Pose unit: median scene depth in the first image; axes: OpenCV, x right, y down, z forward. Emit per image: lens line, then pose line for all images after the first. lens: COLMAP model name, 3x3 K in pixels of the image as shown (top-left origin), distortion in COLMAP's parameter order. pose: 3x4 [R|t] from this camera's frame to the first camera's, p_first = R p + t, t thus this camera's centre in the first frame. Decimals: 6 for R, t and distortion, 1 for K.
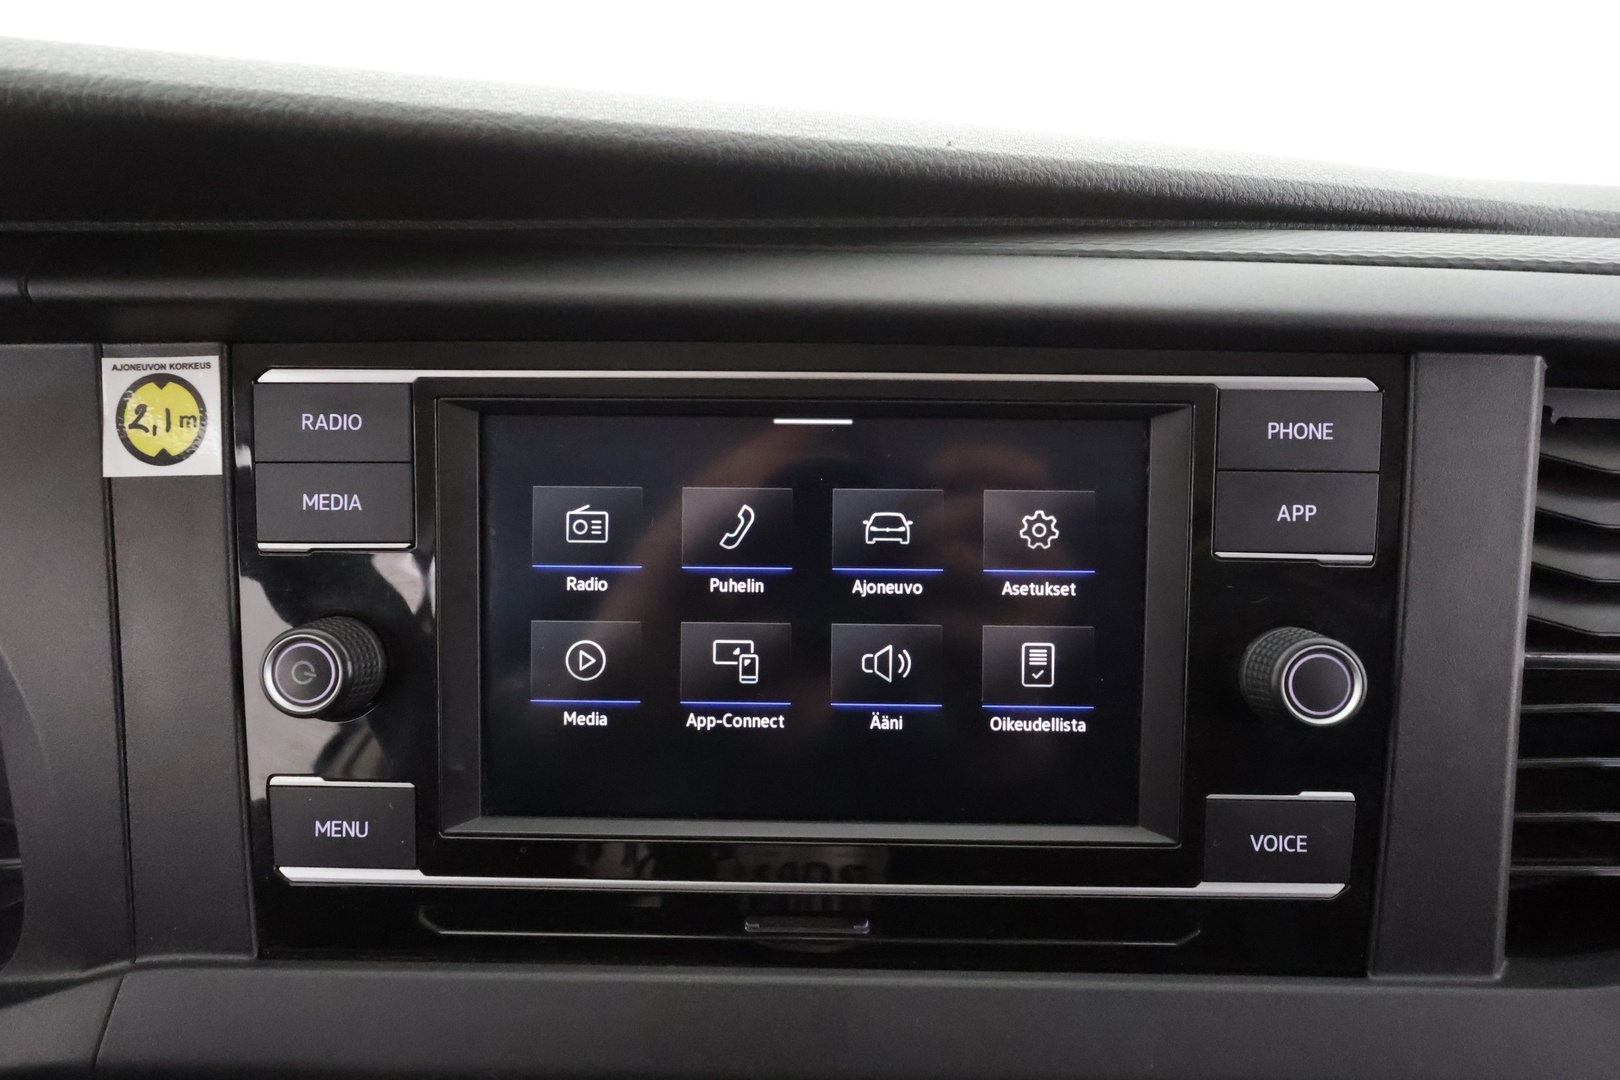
lens RADIAL K [[814.8, 0, 813.7], [0, 814.8, 537.9], [0, 0, 1]] dist [-0.001325, -0.001405]
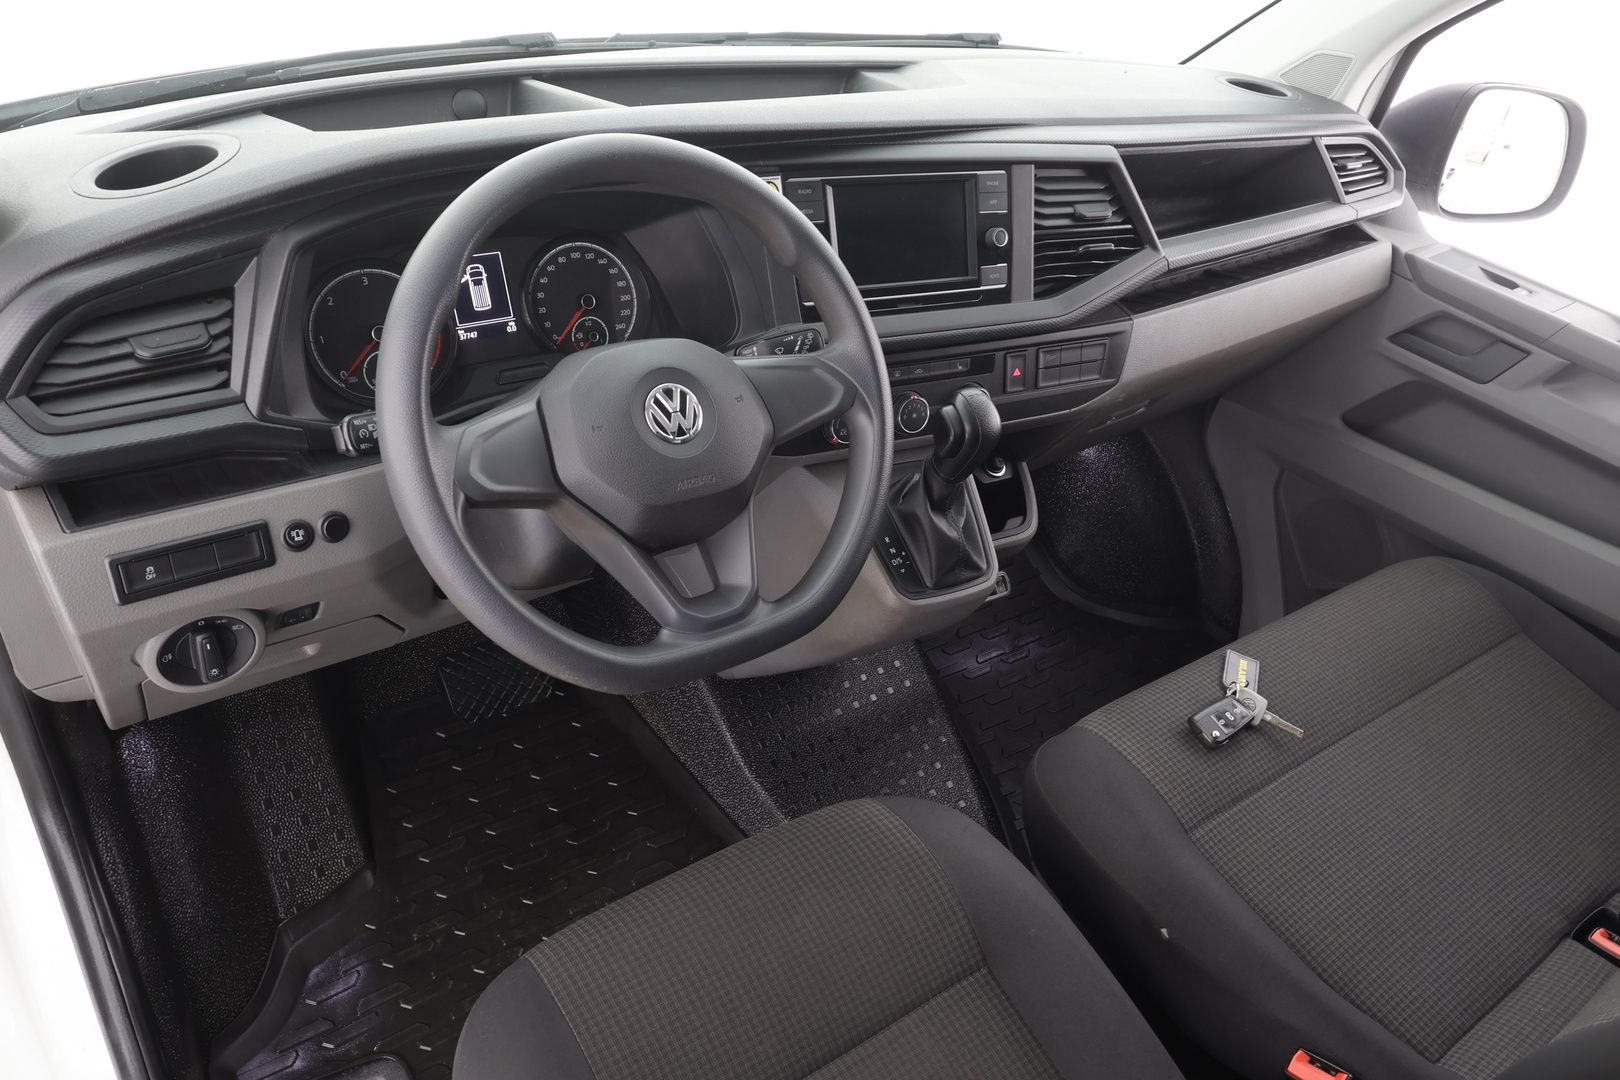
lens RADIAL K [[1173.4, 0, 816.2], [0, 1173.4, 526.6], [0, 0, 1]] dist [0.012106, 0.008399]
pose [[0.864173, -0.181047, 0.469496, -3.651177], [0.089669, 0.973504, 0.210354, 0.264112], [-0.495140, -0.139683, 0.857511, -4.367693]]
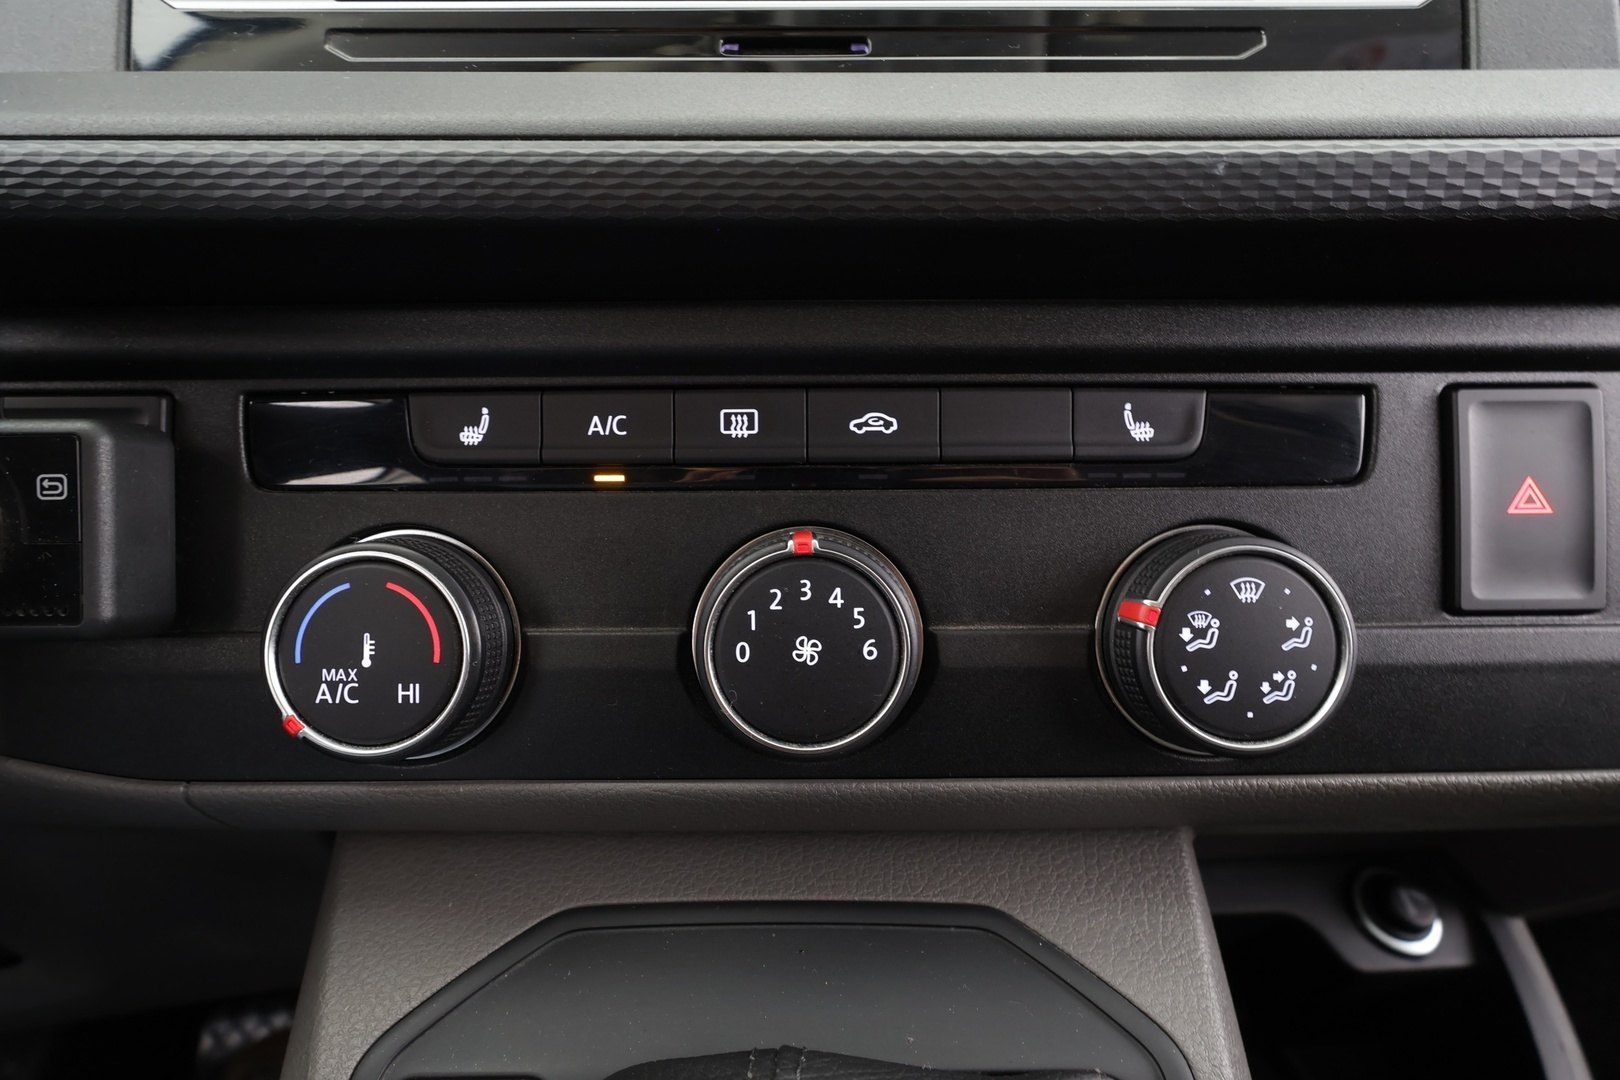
lens RADIAL K [[749.6, 0, 814.1], [0, 749.6, 548.7], [0, 0, 1]] dist [-0.001941, 0.000277]
pose [[0.999739, -0.012004, 0.019449, -0.018327], [0.014478, 0.991070, -0.132556, 1.081102], [-0.017684, 0.132803, 0.990985, 0.306942]]
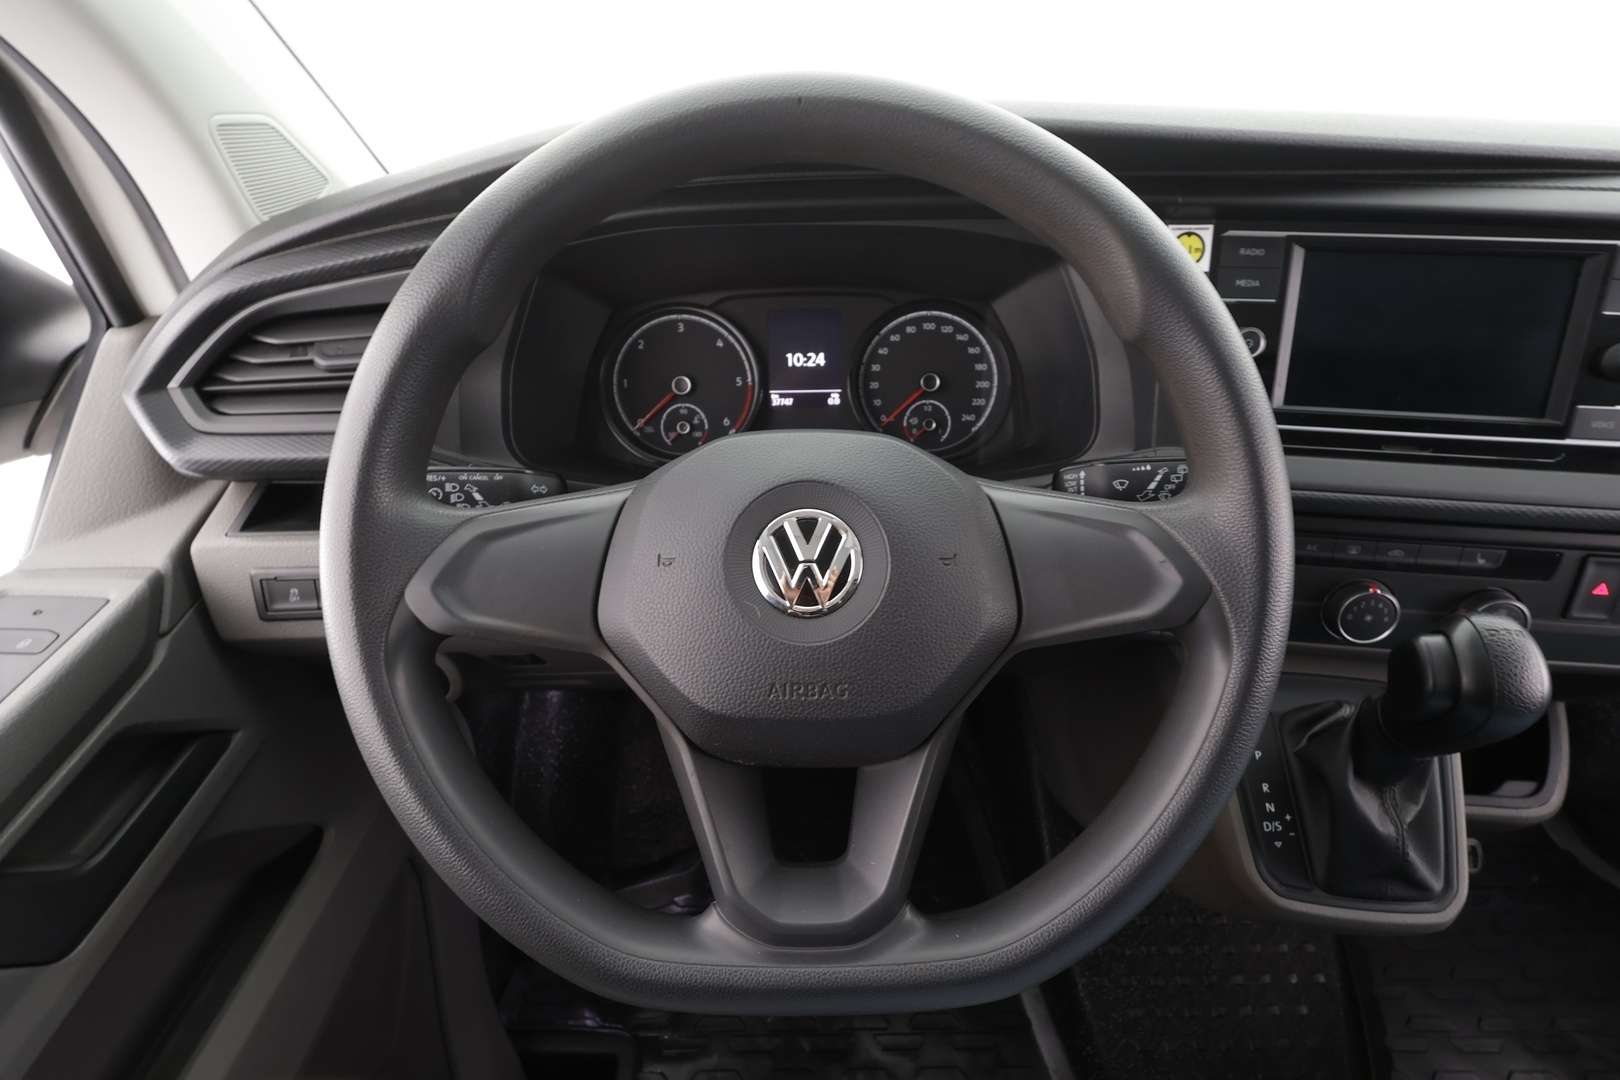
lens RADIAL K [[749.6, 0, 810.6], [0, 749.6, 540.3], [0, 0, 1]] dist [-0.001941, 0.000277]
pose [[0.993789, 0.058491, -0.094669, -1.758235], [-0.039709, 0.981110, 0.189333, 0.381478], [0.103955, -0.184398, 0.977339, -1.743334]]
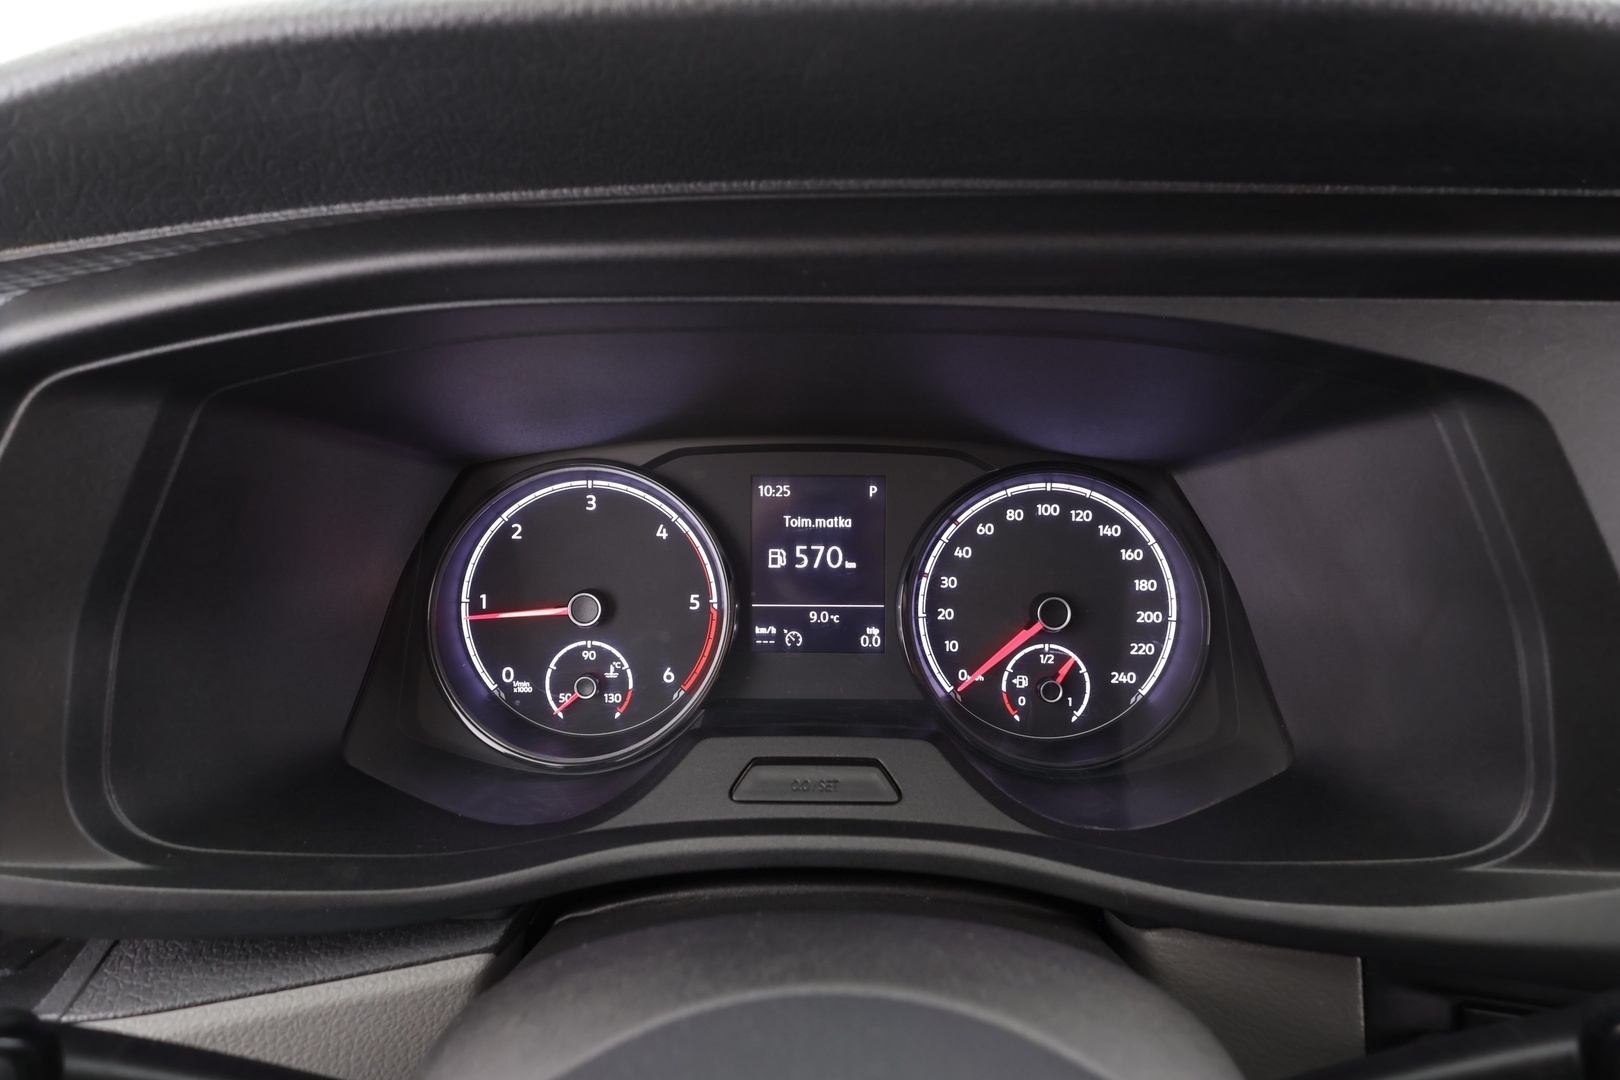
lens RADIAL K [[749.6, 0, 804.2], [0, 749.6, 542.1], [0, 0, 1]] dist [-0.001941, 0.000277]
pose [[0.990949, 0.063276, -0.118392, -1.967246], [-0.060671, 0.997832, 0.025482, 0.129470], [0.119748, -0.018068, 0.992640, -0.146715]]
